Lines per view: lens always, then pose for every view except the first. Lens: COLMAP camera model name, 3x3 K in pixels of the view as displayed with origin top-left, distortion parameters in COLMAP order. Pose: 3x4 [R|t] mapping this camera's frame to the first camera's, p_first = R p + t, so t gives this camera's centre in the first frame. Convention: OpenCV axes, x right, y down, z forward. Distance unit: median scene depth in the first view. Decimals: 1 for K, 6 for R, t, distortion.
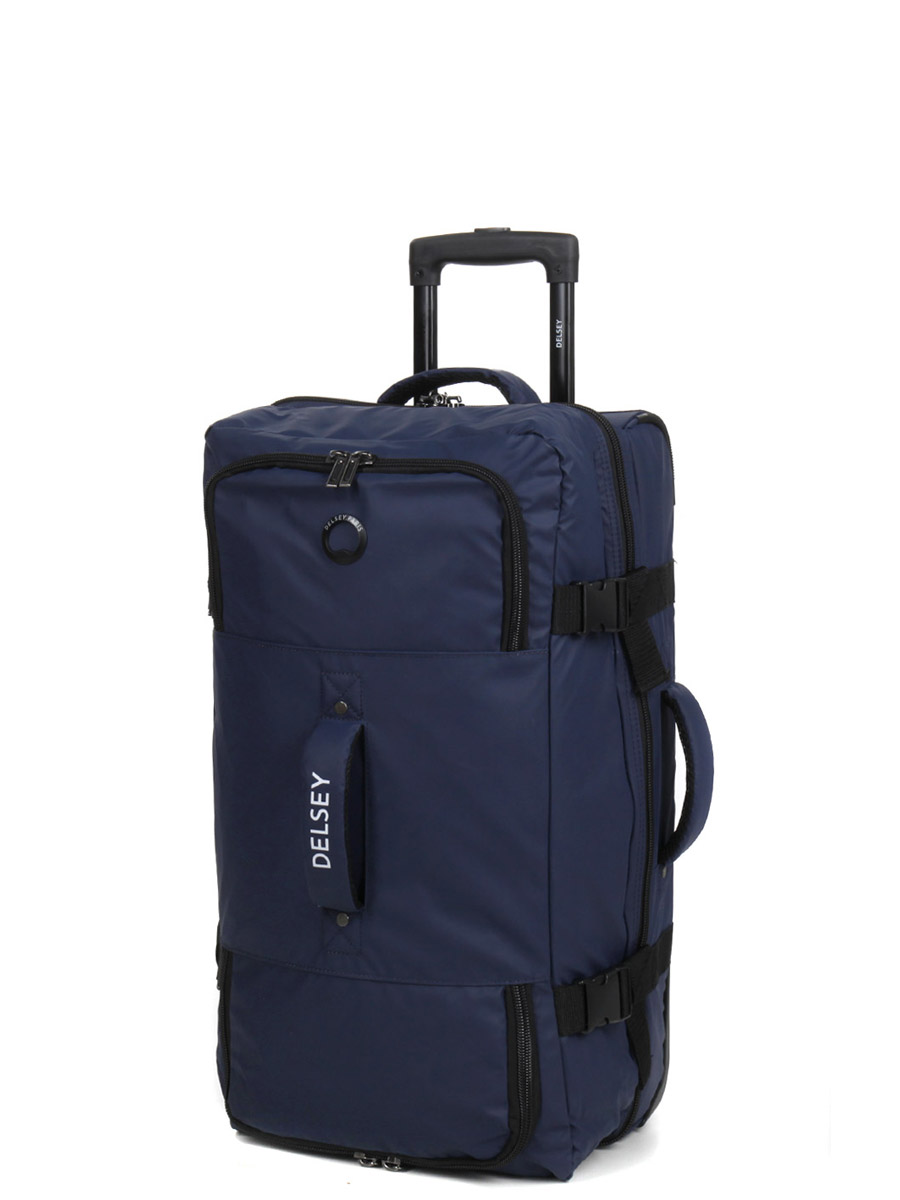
lens RADIAL K [[1573.2, 0, 450.5], [0, 1573.2, 599.5], [0, 0, 1]] dist [0.049494, 0.000000]
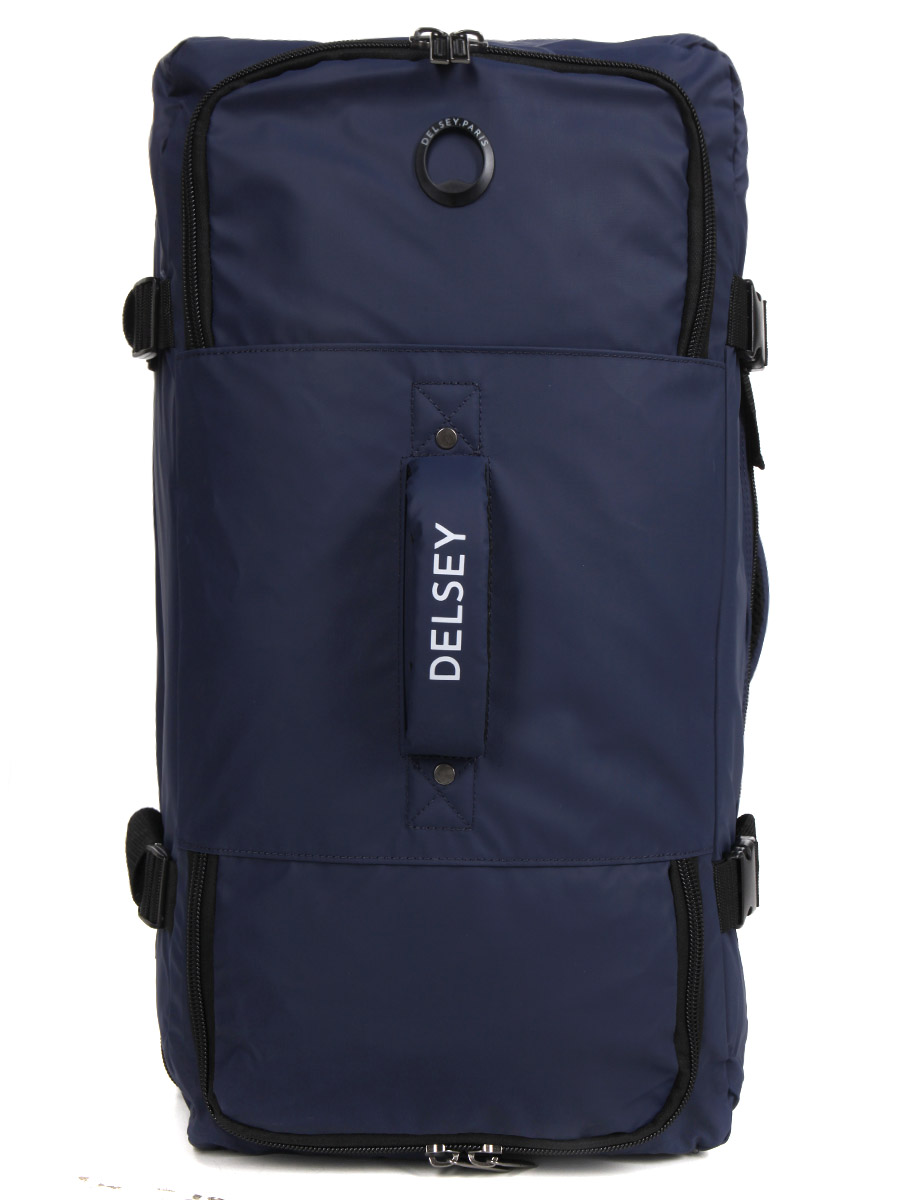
lens RADIAL K [[1401.4, 0, 448.9], [0, 1401.4, 592.1], [0, 0, 1]] dist [-0.000718, 0.000000]
pose [[0.952866, -0.011041, 0.303191, -0.246965], [0.022557, 0.999150, -0.034508, 0.154228], [-0.302552, 0.039721, 0.952305, 0.470887]]
